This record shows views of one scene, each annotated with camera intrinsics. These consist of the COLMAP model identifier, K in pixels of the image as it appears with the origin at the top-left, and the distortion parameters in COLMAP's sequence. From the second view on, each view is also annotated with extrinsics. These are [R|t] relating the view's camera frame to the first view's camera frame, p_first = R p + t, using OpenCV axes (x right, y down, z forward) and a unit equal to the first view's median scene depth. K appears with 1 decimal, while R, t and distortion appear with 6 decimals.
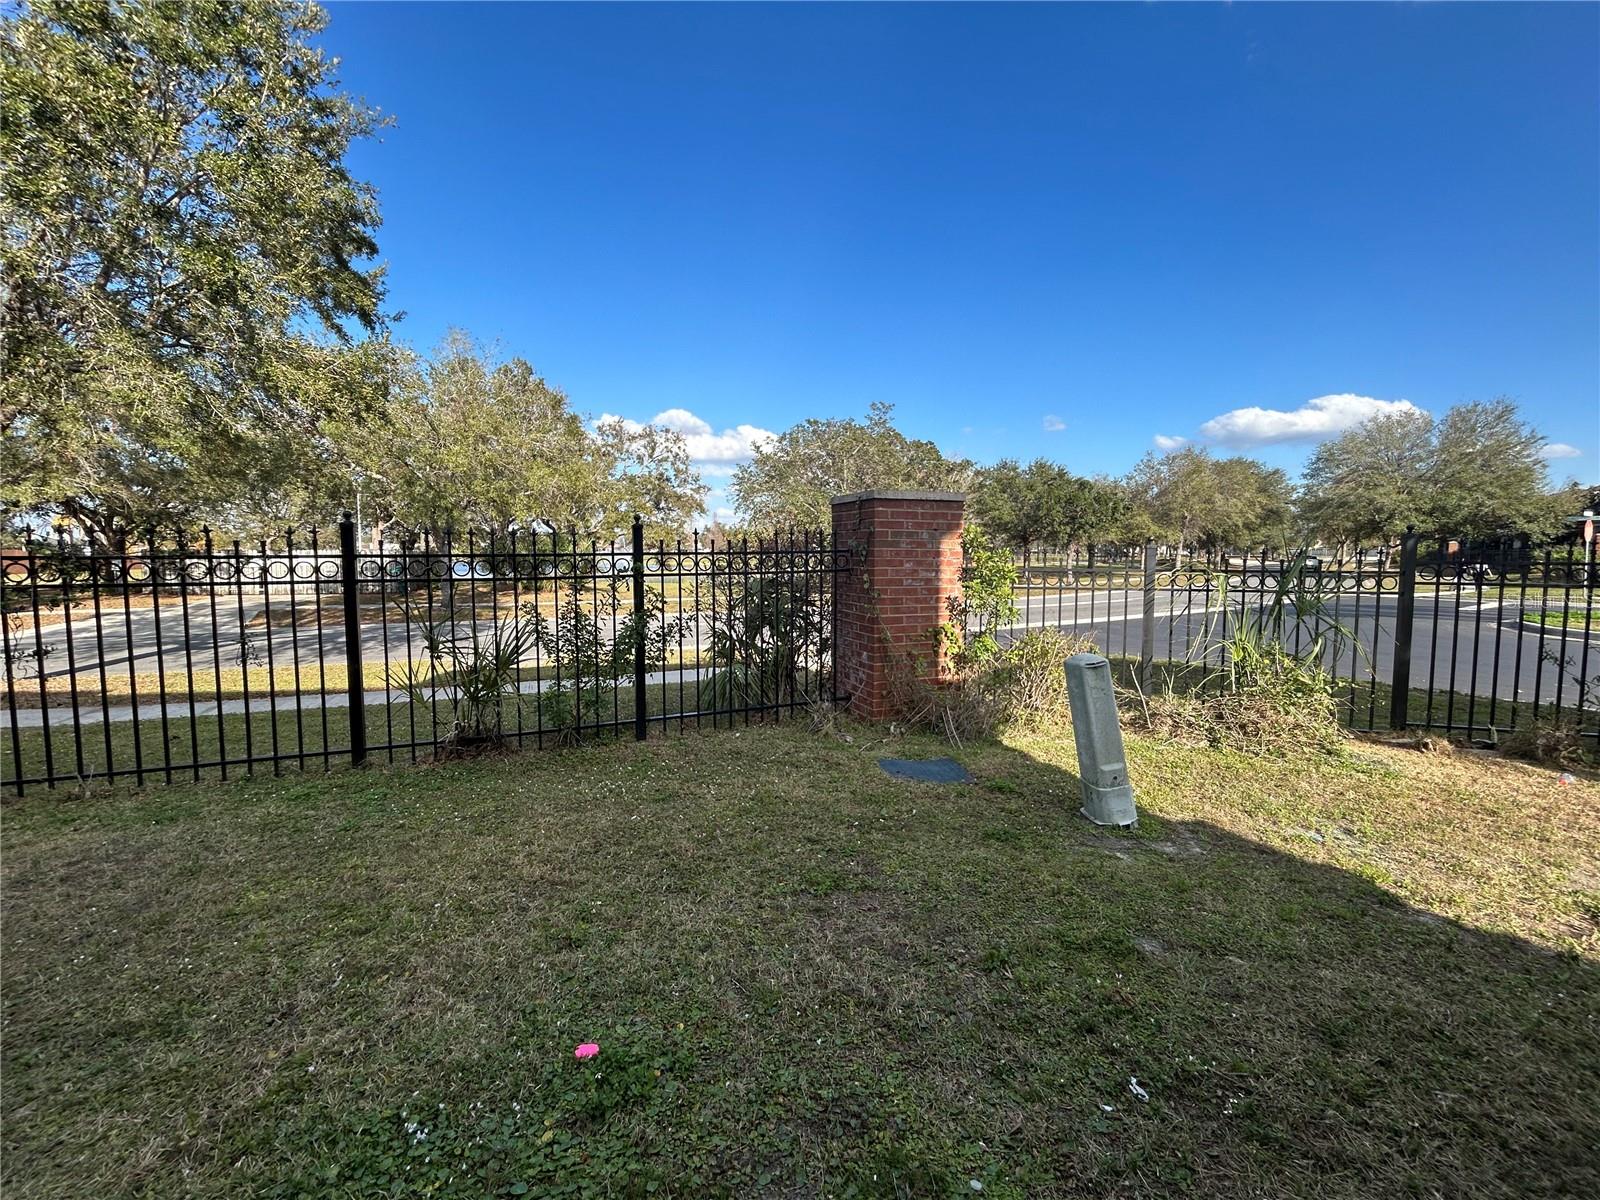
lens RADIAL K [[649.2, 0, 806.6], [0, 649.2, 601.3], [0, 0, 1]] dist [-0.000912, 0.001360]
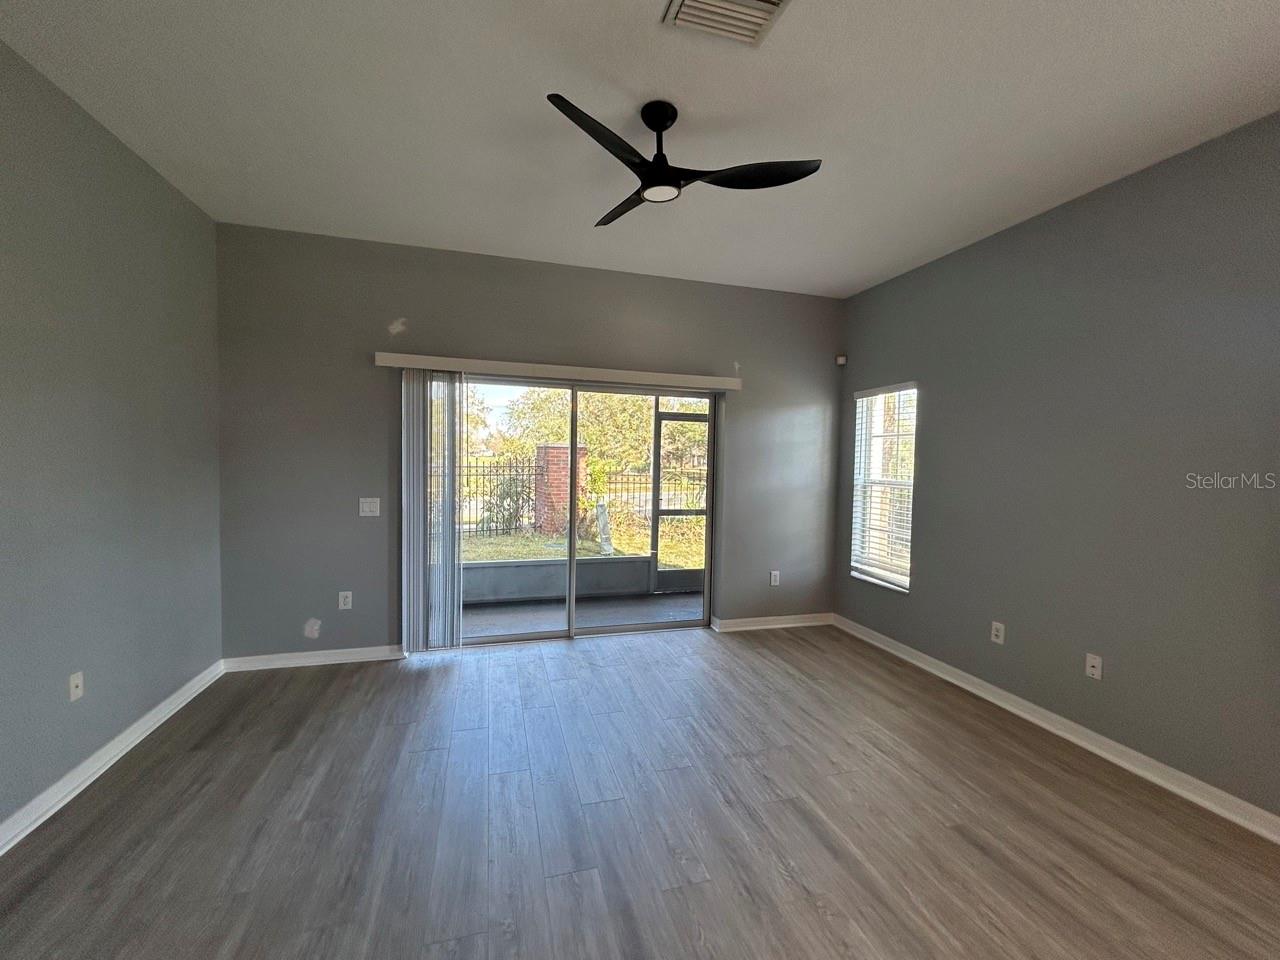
lens RADIAL K [[519.4, 0, 642.8], [0, 519.4, 482.2], [0, 0, 1]] dist [-0.000912, 0.001360]
pose [[0.991097, 0.012694, 0.132536, 0.196030], [-0.009507, 0.999651, -0.024654, 0.028567], [-0.132802, 0.023174, 0.990872, -1.051166]]
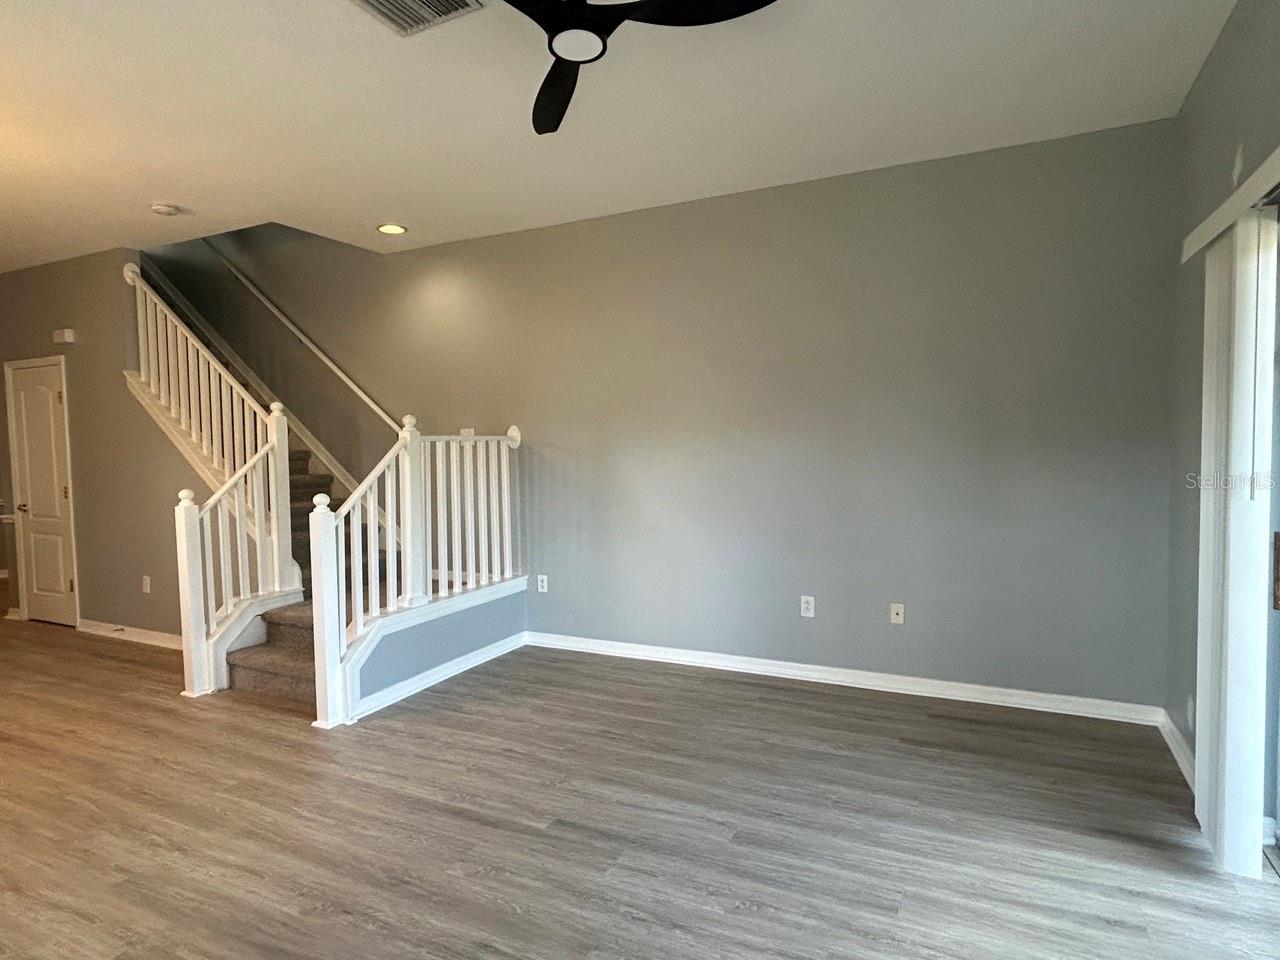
lens RADIAL K [[739.2, 0, 632.2], [0, 739.2, 477.4], [0, 0, 1]] dist [0.000711, 0.001956]
pose [[-0.585861, 0.047460, -0.809021, 0.545183], [-0.041205, 0.995248, 0.088224, -0.008572], [0.809364, 0.085023, -0.581121, -0.438042]]
